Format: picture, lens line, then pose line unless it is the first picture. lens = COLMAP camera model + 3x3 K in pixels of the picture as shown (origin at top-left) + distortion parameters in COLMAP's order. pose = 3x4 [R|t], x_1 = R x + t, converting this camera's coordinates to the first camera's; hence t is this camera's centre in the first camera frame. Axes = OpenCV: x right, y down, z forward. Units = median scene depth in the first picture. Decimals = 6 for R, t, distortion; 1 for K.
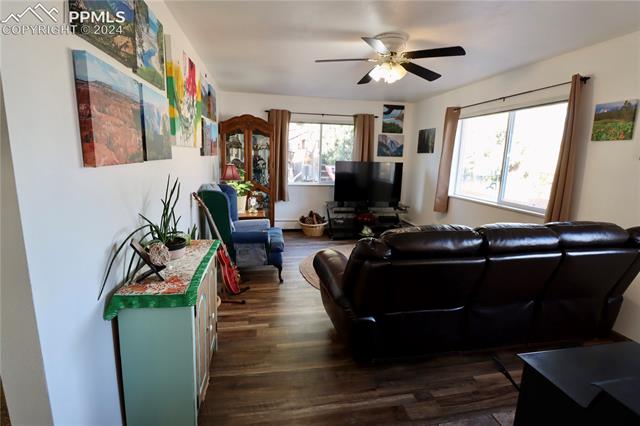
lens RADIAL K [[320.7, 0, 320.8], [0, 320.7, 212.5], [0, 0, 1]] dist [0.000336, 0.000006]
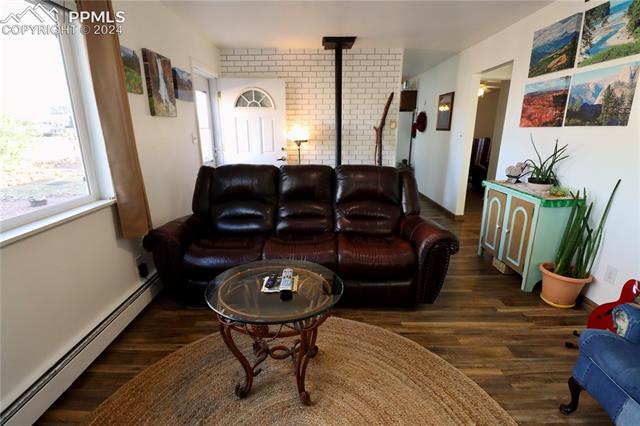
lens RADIAL K [[311.0, 0, 321.3], [0, 311.0, 212.2], [0, 0, 1]] dist [-0.001985, -0.000229]
pose [[-0.982310, -0.077369, 0.170530, 0.134142], [0.006161, 0.896812, 0.442369, -0.195408], [-0.187159, 0.435594, -0.880471, 1.152424]]
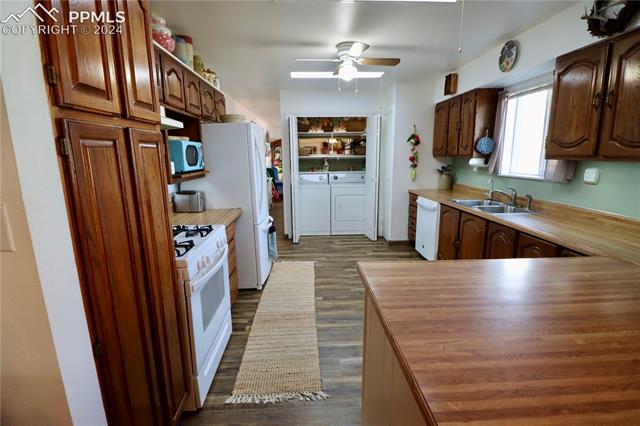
lens RADIAL K [[311.0, 0, 320.5], [0, 311.0, 213.1], [0, 0, 1]] dist [-0.001985, -0.000229]
pose [[0.990820, -0.015683, -0.134272, 0.479136], [0.016461, 0.999854, 0.004685, 0.321428], [0.134178, -0.006852, 0.990934, -1.690045]]
